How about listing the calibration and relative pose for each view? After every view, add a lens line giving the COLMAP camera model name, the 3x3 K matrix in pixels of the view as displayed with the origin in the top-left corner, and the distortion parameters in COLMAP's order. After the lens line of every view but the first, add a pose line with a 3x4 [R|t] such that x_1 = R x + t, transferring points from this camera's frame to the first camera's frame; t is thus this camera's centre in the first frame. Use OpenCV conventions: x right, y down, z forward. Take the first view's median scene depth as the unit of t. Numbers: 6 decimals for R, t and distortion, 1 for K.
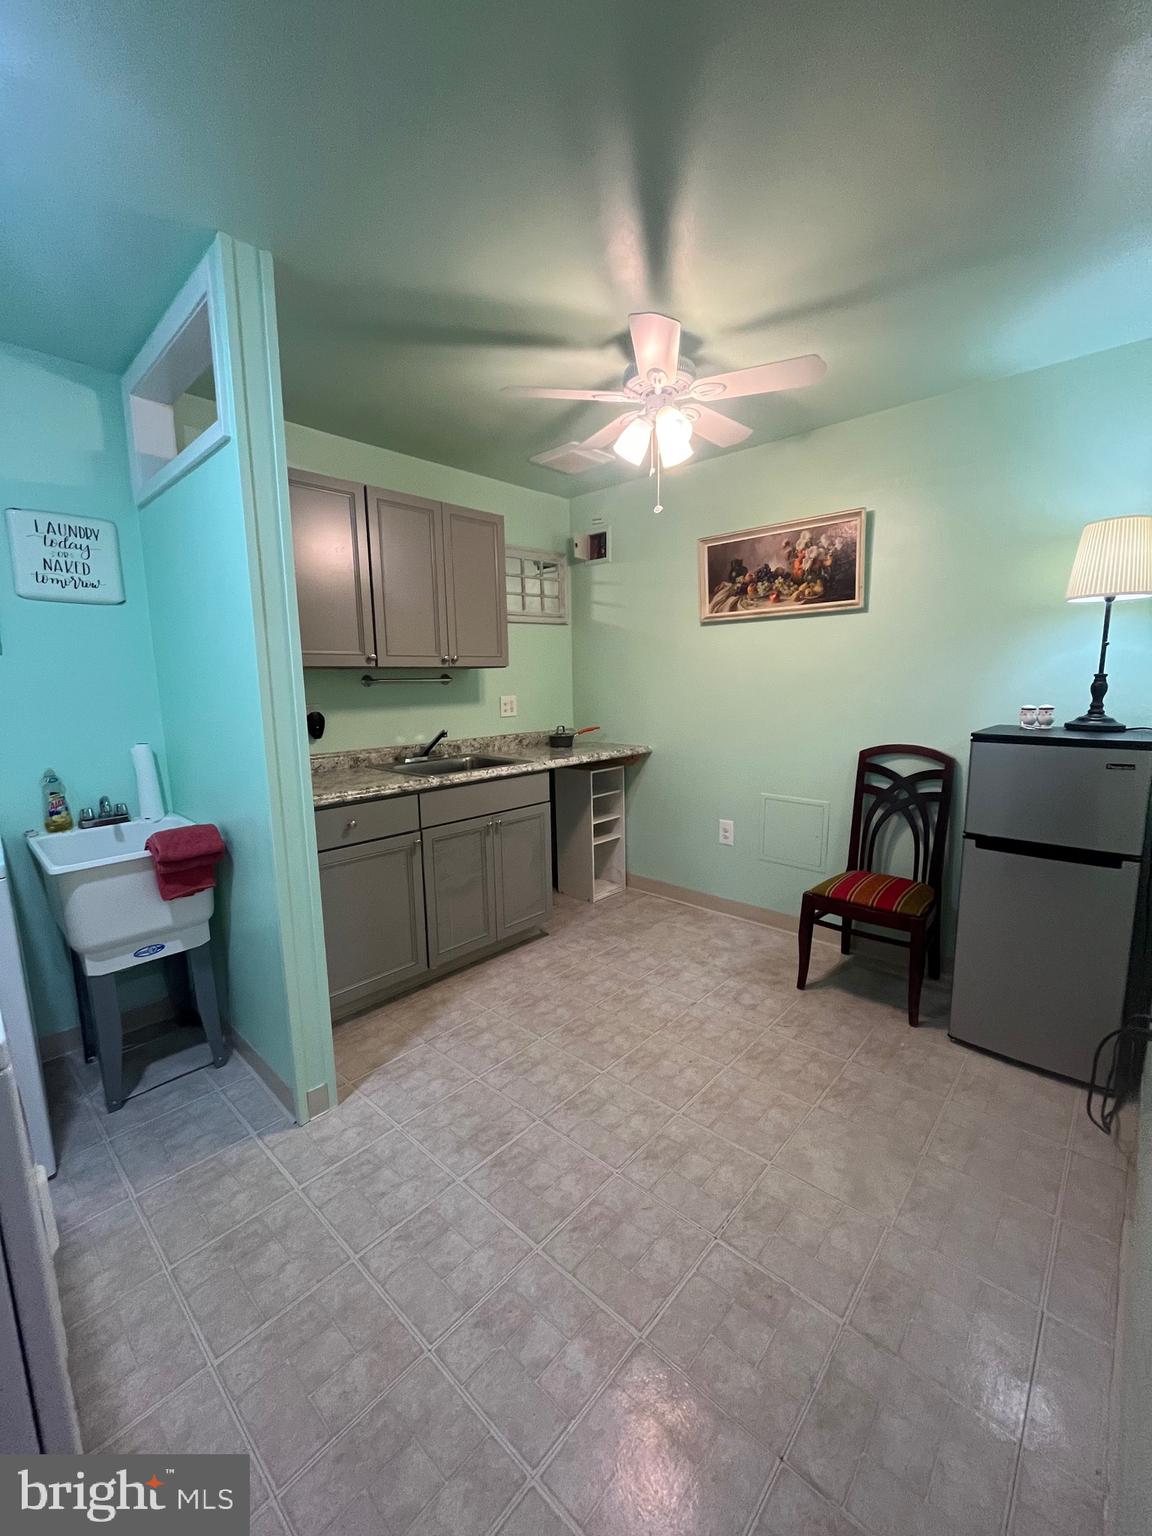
lens RADIAL K [[619.4, 0, 579.9], [0, 619.4, 768.2], [0, 0, 1]] dist [-0.007445, -0.000883]
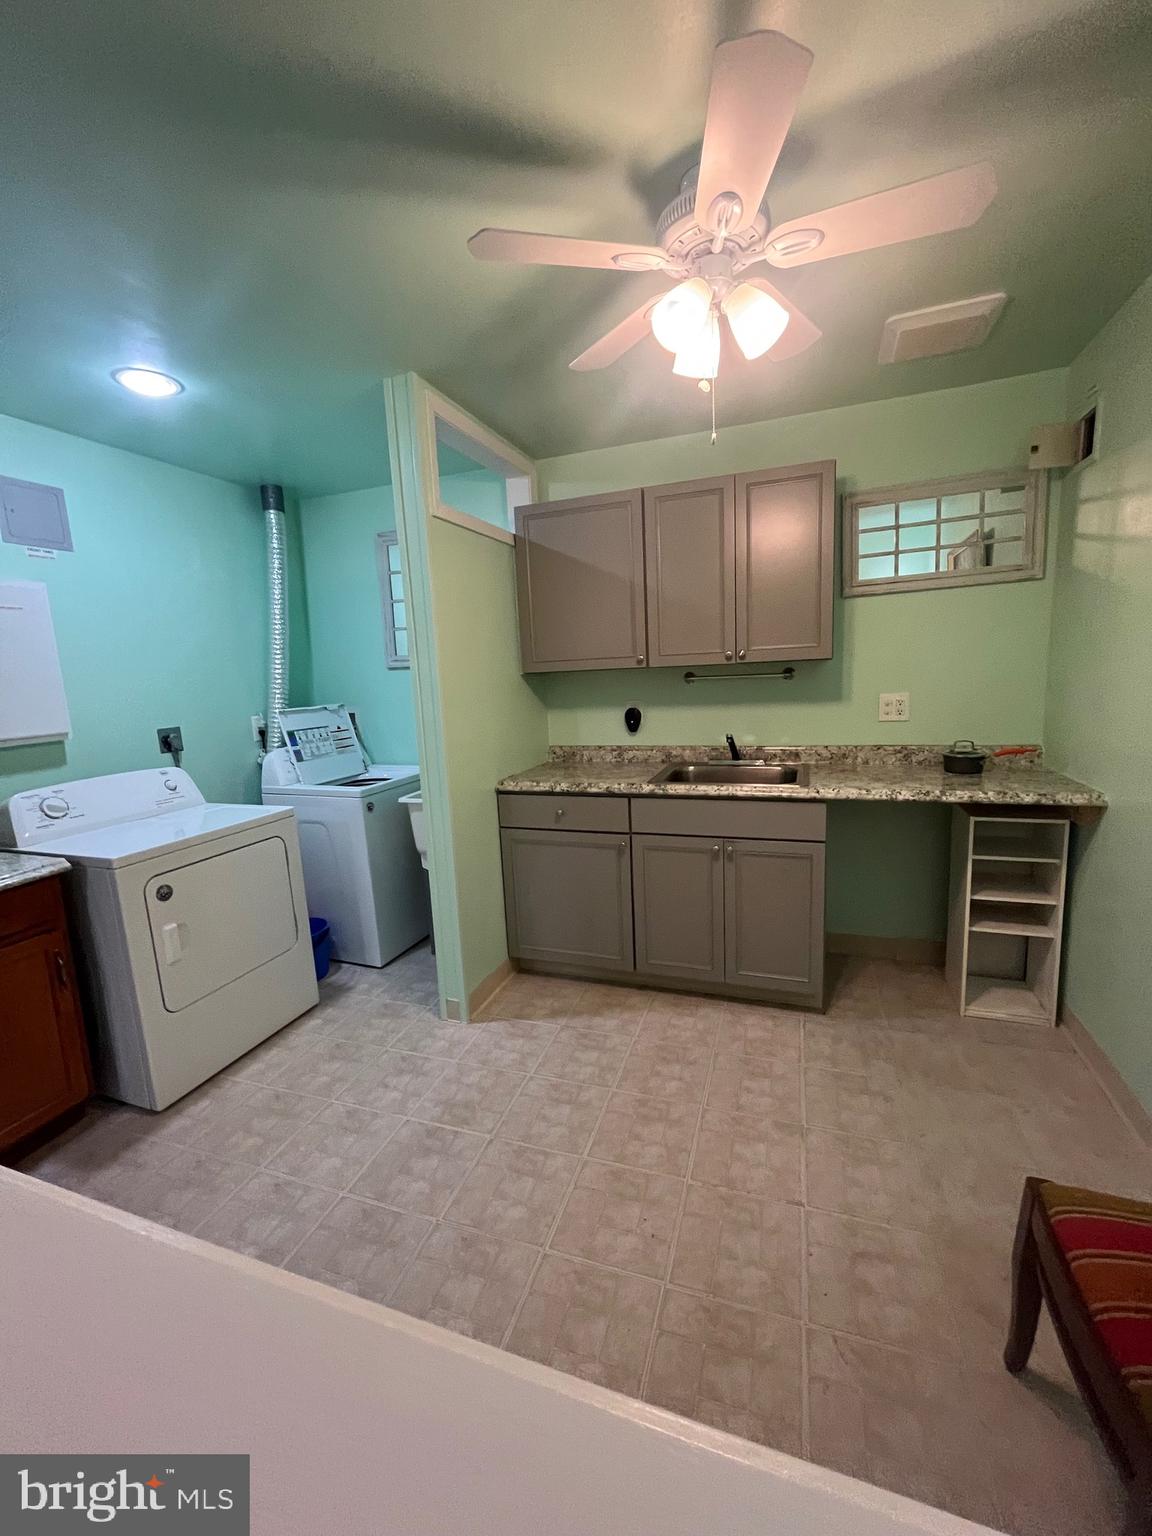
lens RADIAL K [[619.4, 0, 579.6], [0, 619.4, 769.5], [0, 0, 1]] dist [-0.007445, -0.000883]
pose [[0.391303, 0.146608, -0.908509, 0.541940], [-0.093360, 0.988459, 0.119299, -0.102622], [0.915514, 0.038136, 0.400475, 0.468017]]
